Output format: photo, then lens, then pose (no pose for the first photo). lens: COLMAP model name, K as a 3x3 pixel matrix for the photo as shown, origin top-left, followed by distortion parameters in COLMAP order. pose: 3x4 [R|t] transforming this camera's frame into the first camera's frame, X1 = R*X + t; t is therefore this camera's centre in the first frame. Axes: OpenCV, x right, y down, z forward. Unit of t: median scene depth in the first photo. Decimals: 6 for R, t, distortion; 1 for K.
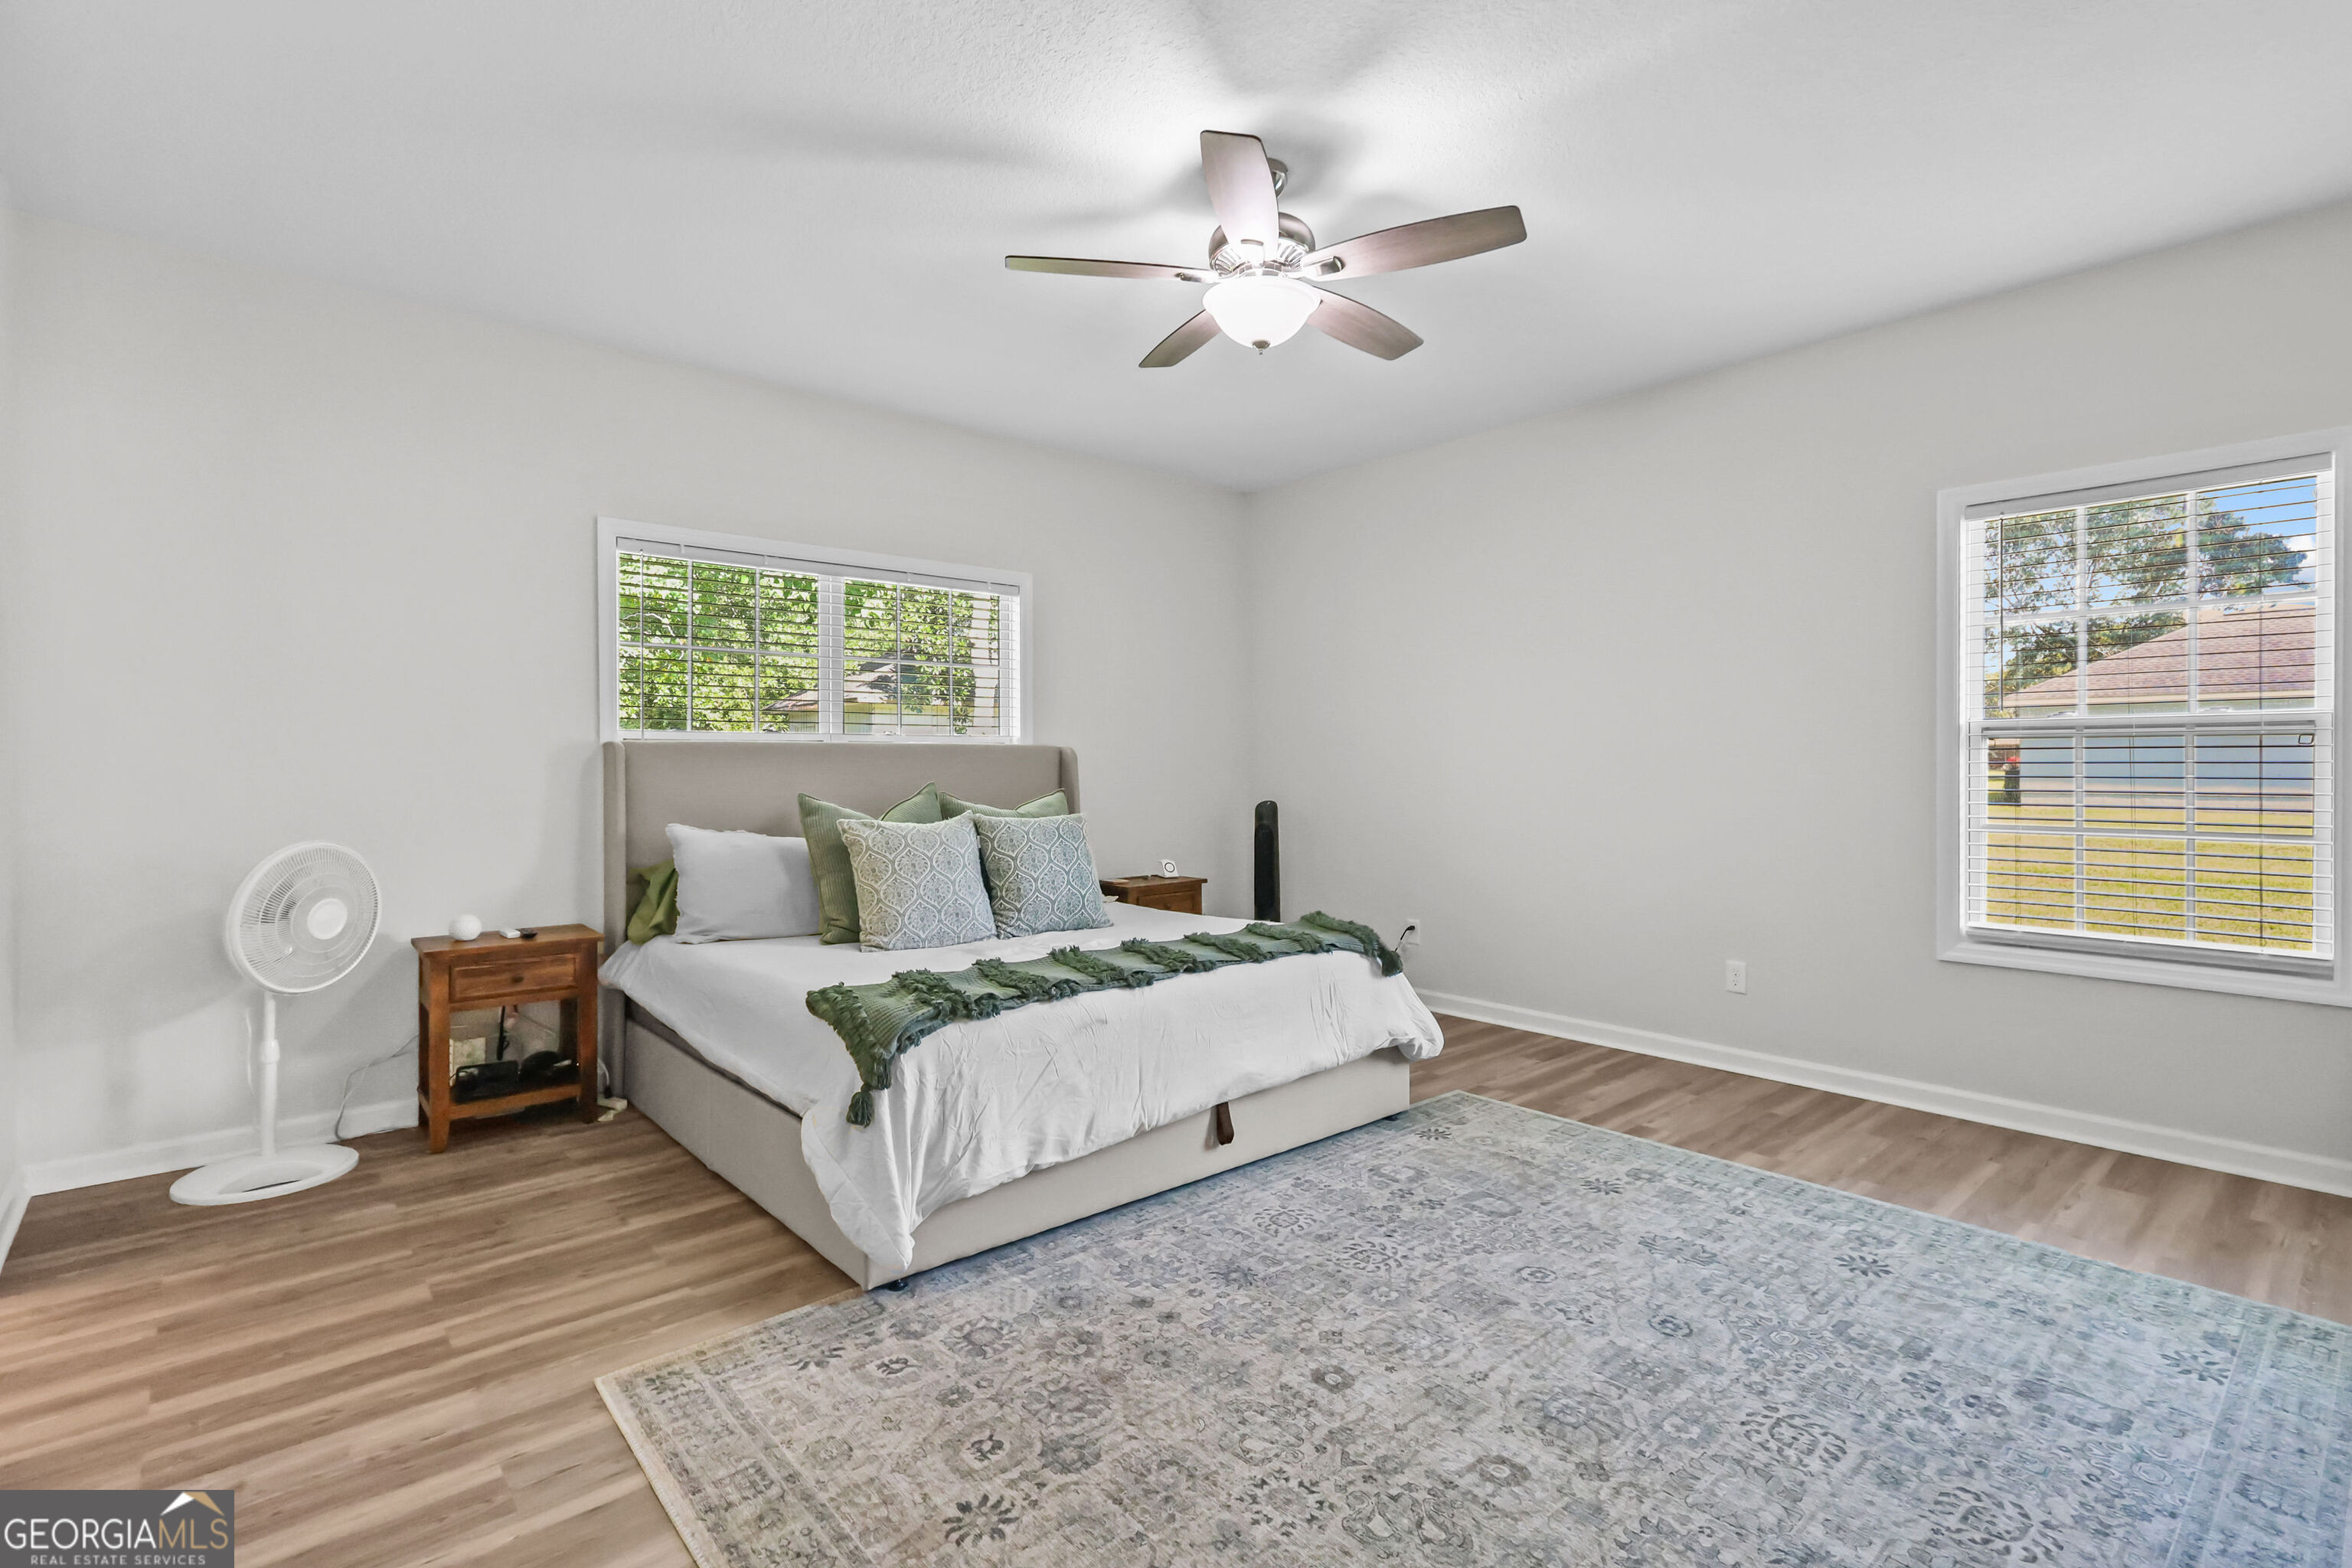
lens RADIAL K [[1088.1, 0, 1173.5], [0, 1088.1, 777.5], [0, 0, 1]] dist [0.000594, 0.001930]
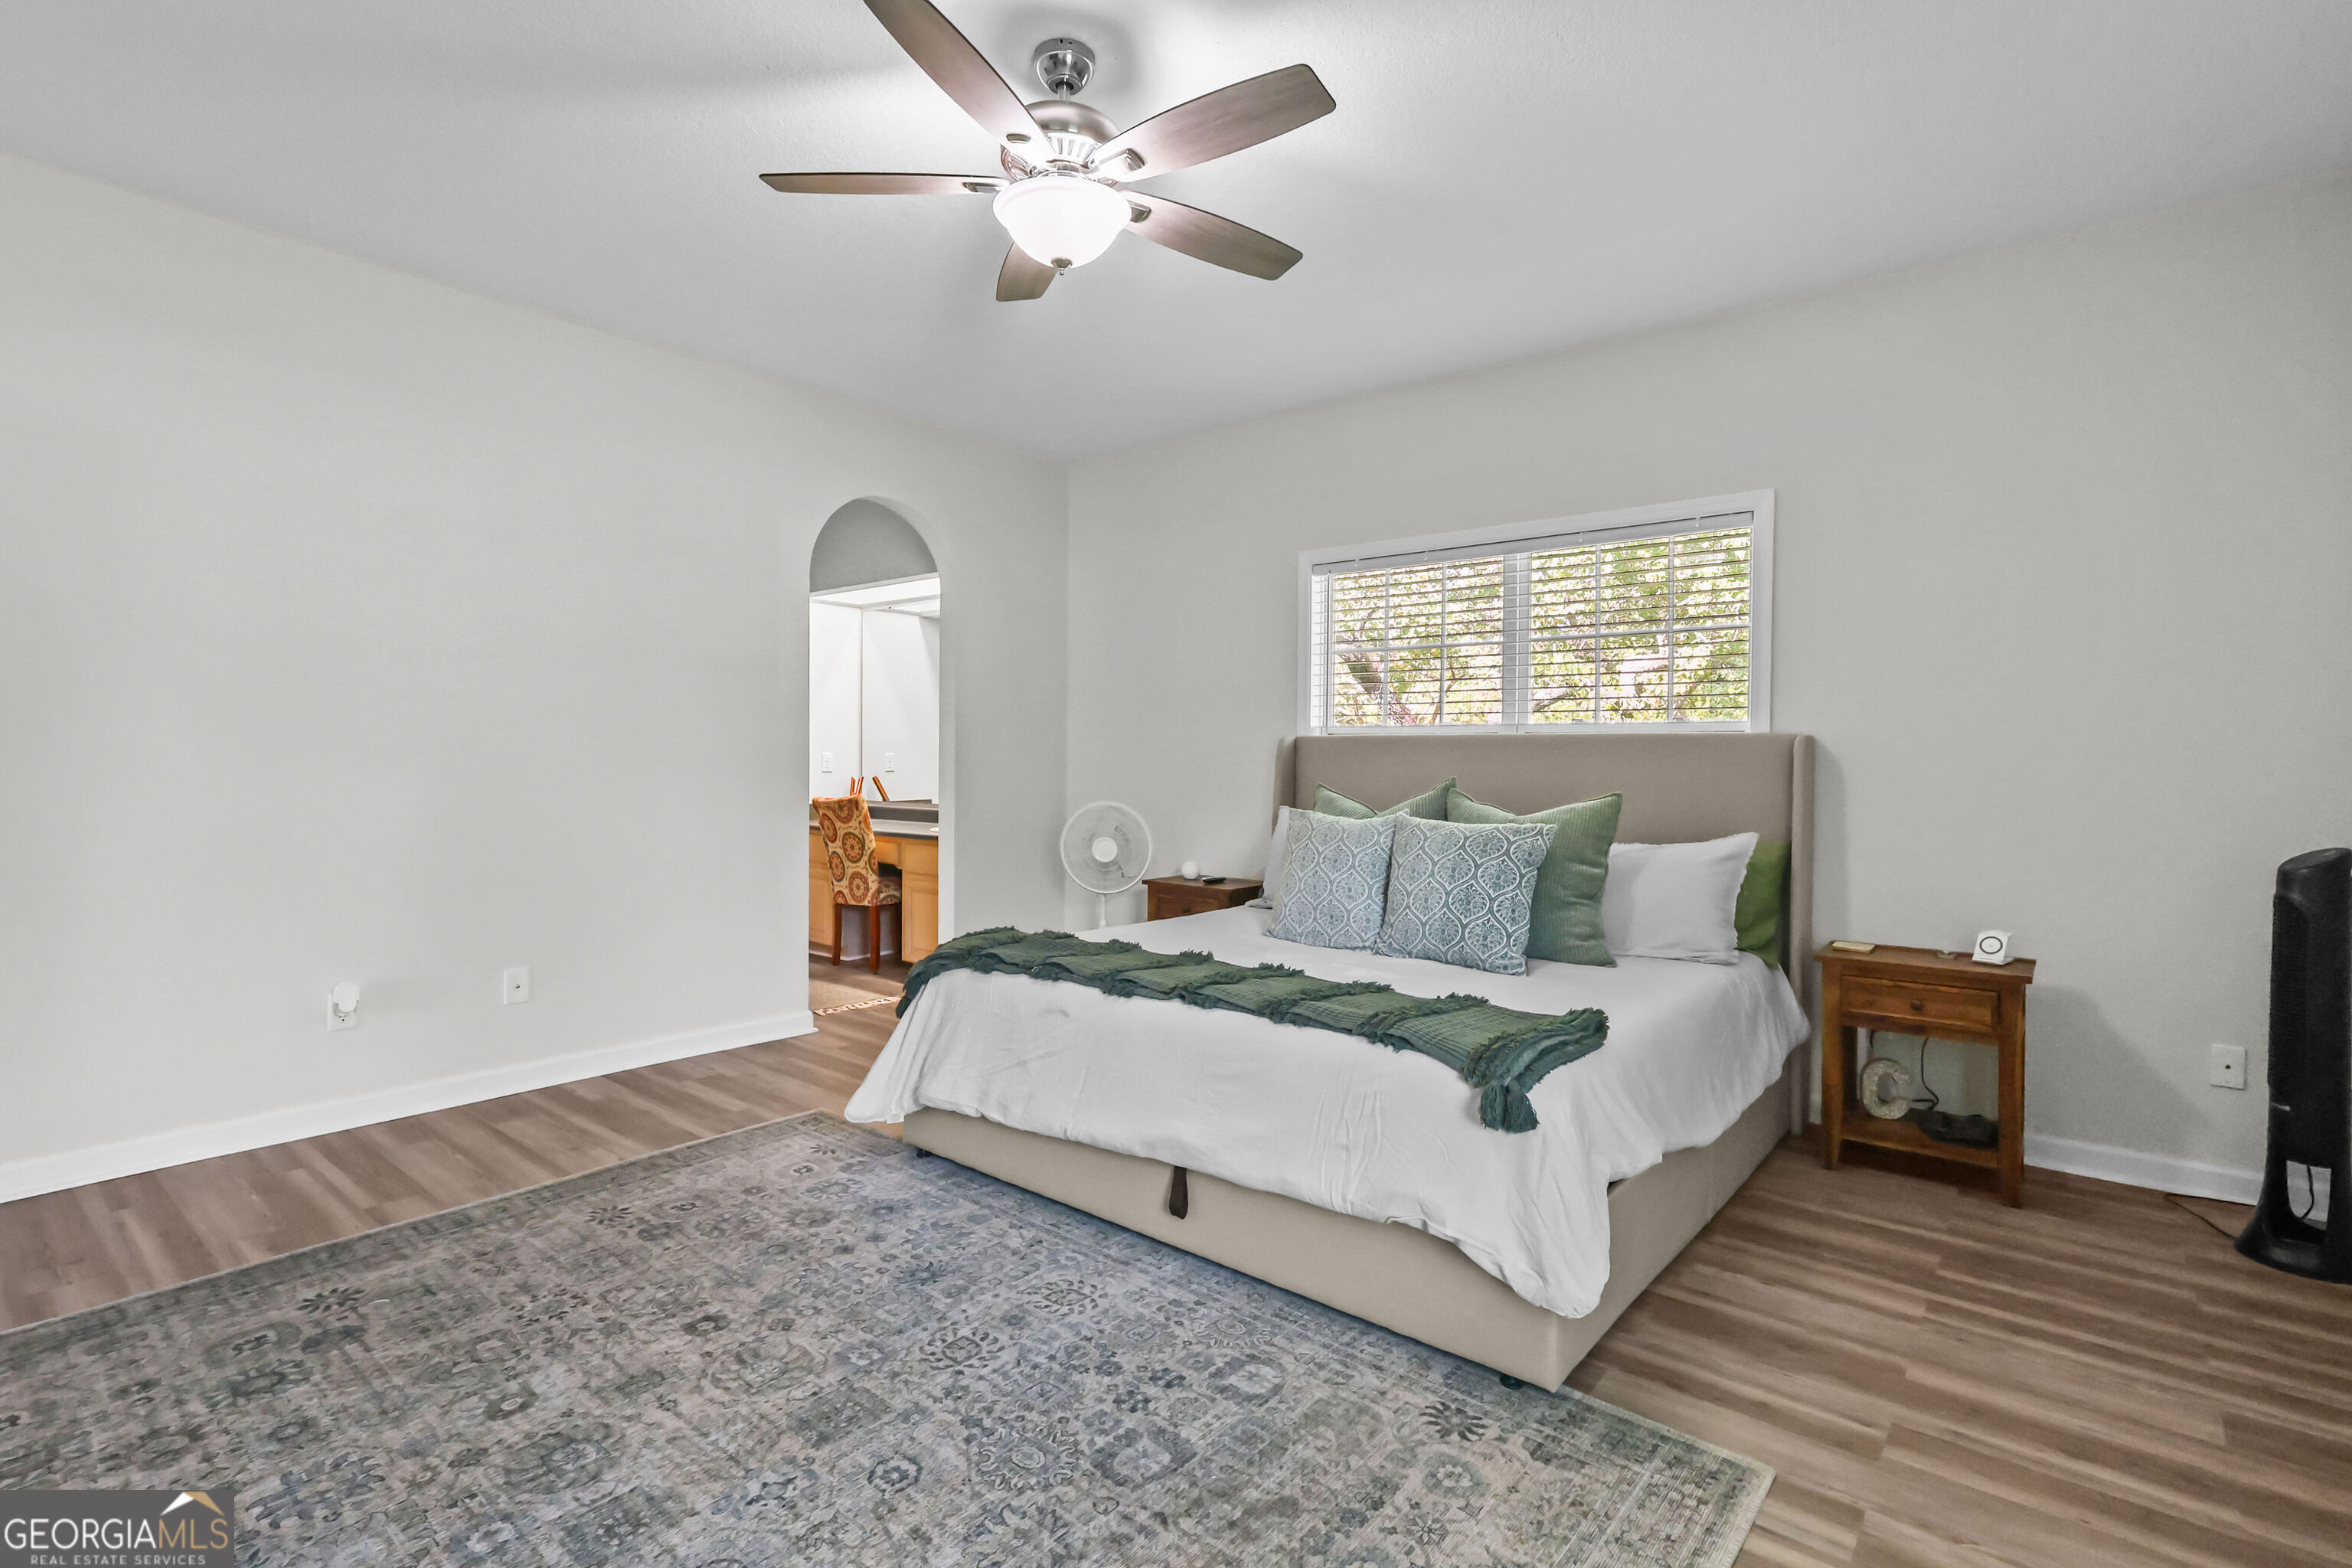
lens RADIAL K [[1088.1, 0, 1173.5], [0, 1088.1, 777.5], [0, 0, 1]] dist [0.000594, 0.001930]
pose [[0.159701, 0.023186, -0.986893, 0.988856], [-0.015323, 0.999662, 0.021007, -0.017495], [0.987047, 0.011767, 0.160002, 0.990438]]
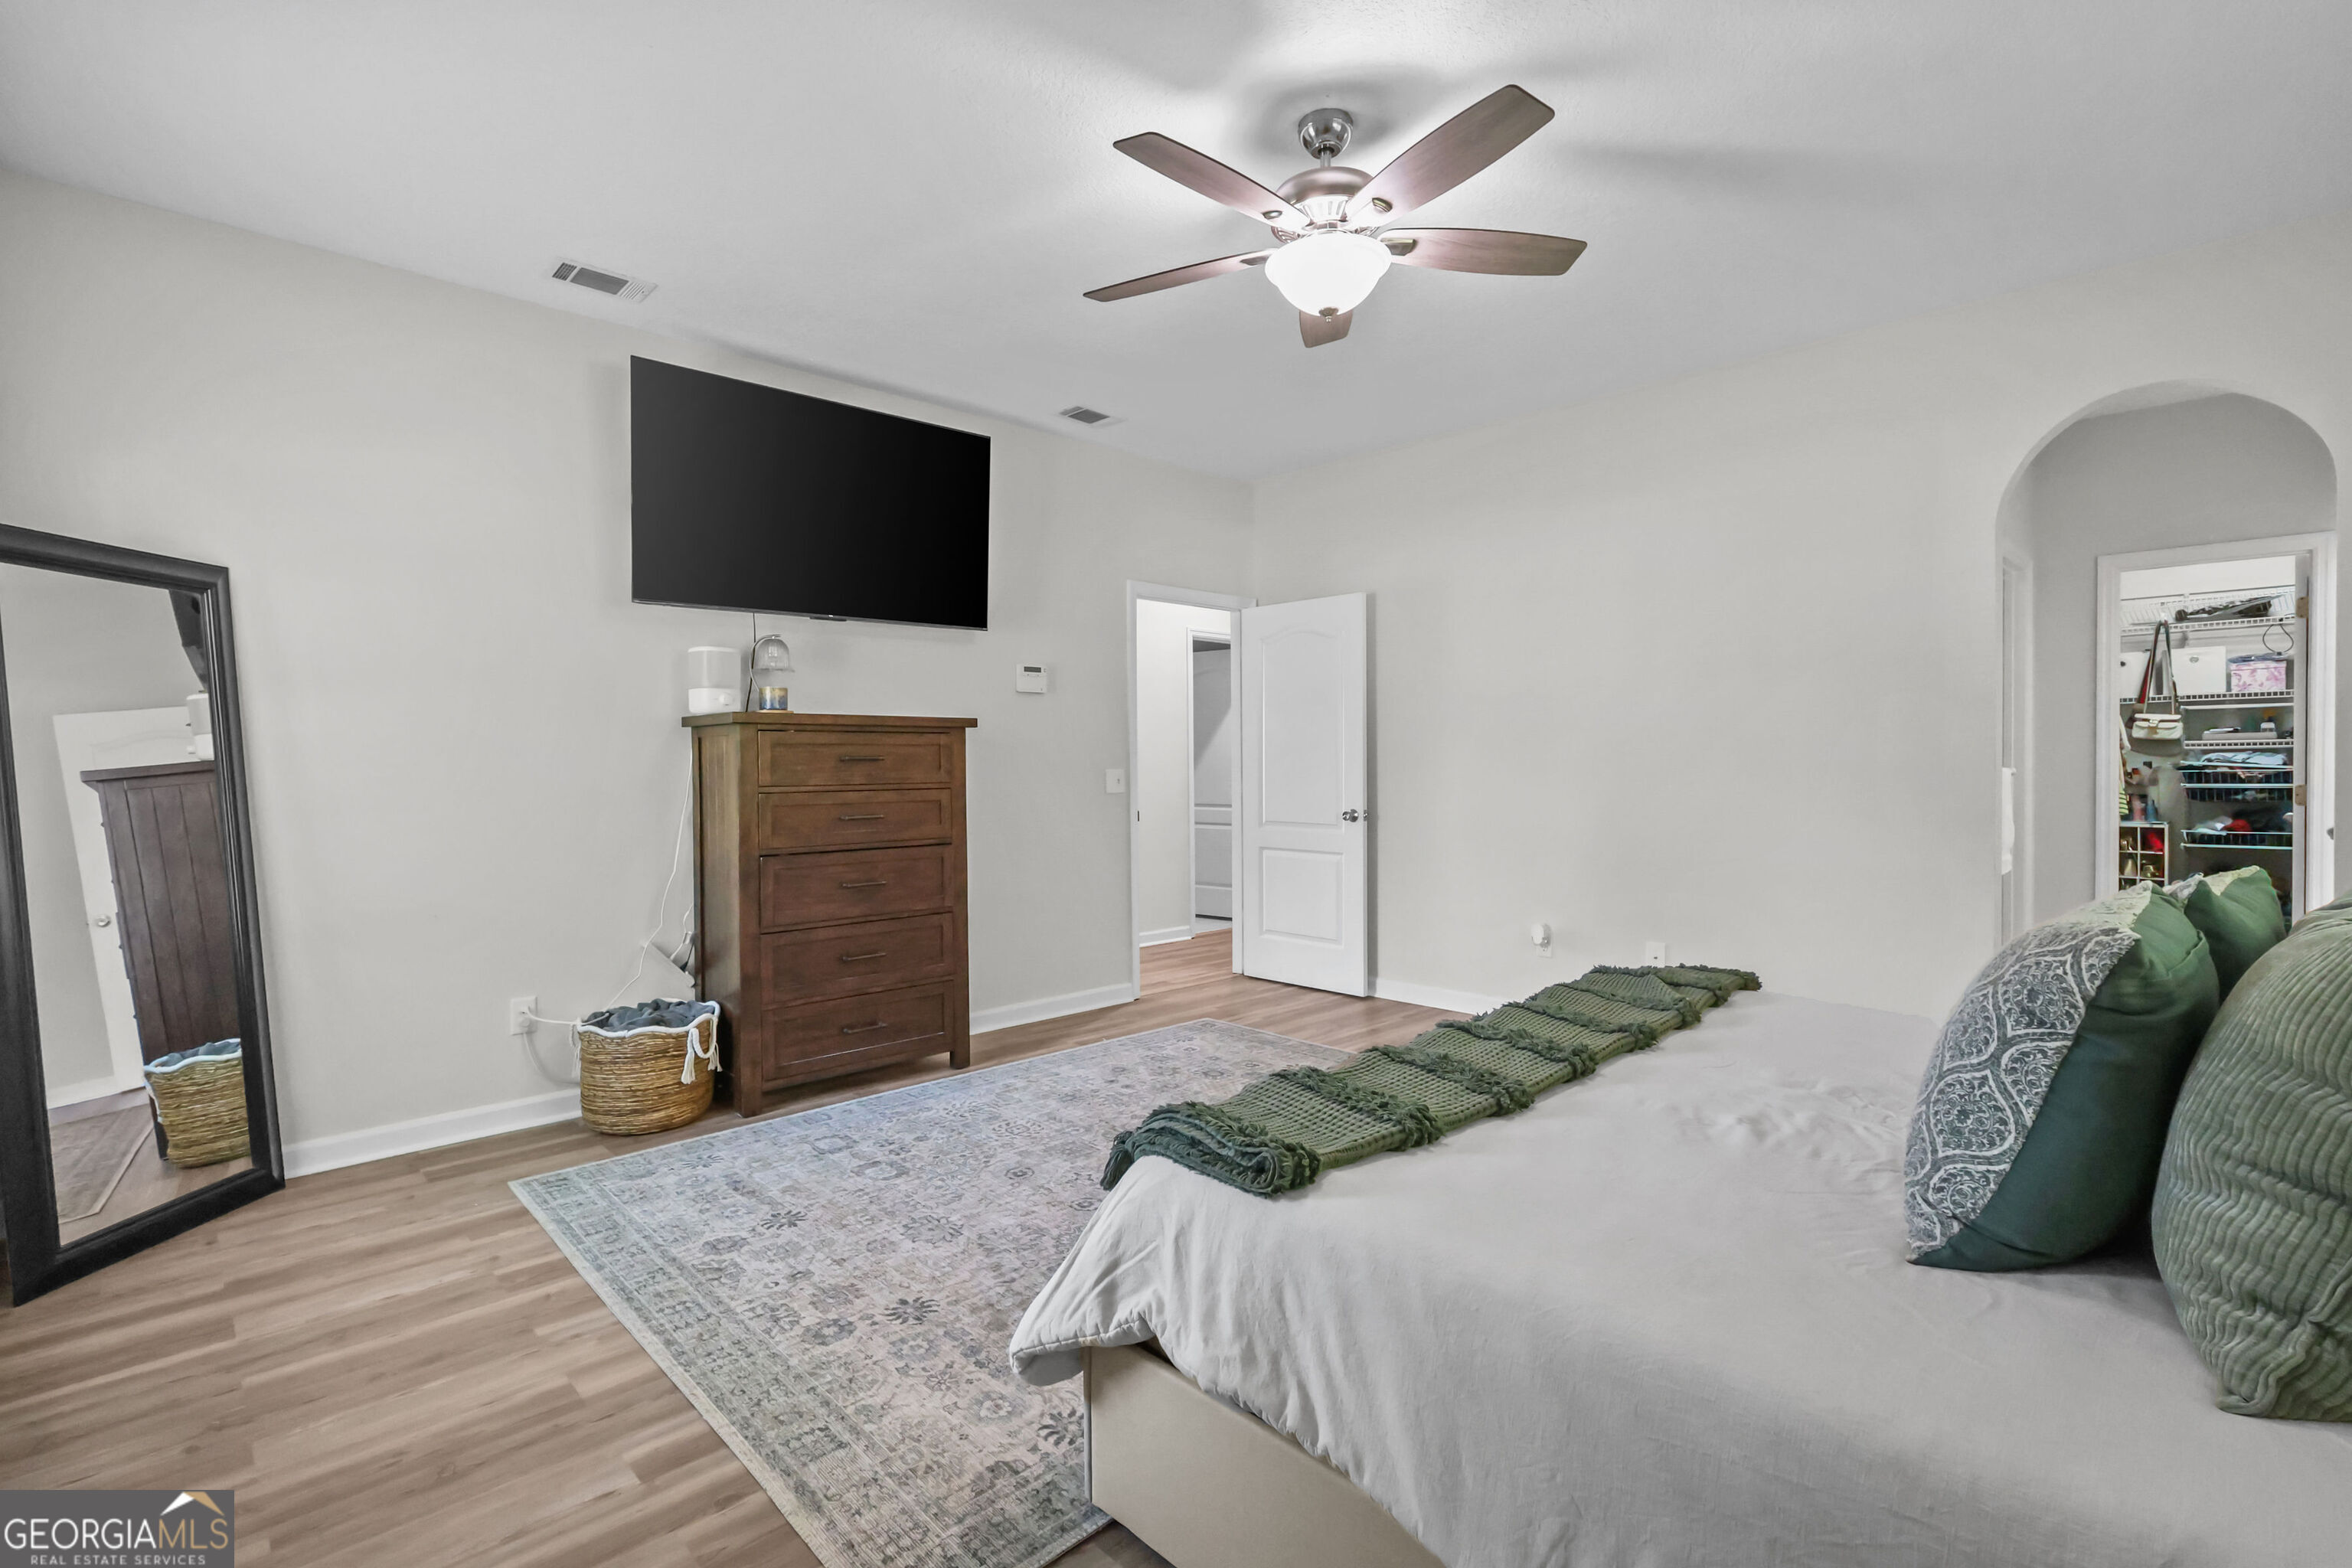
lens RADIAL K [[1088.1, 0, 1173.5], [0, 1088.1, 777.5], [0, 0, 1]] dist [0.000594, 0.001930]
pose [[-0.998857, 0.007819, -0.047162, 0.273843], [0.006903, 0.999785, 0.019550, -0.018236], [0.047305, 0.019202, -0.998696, 2.011266]]
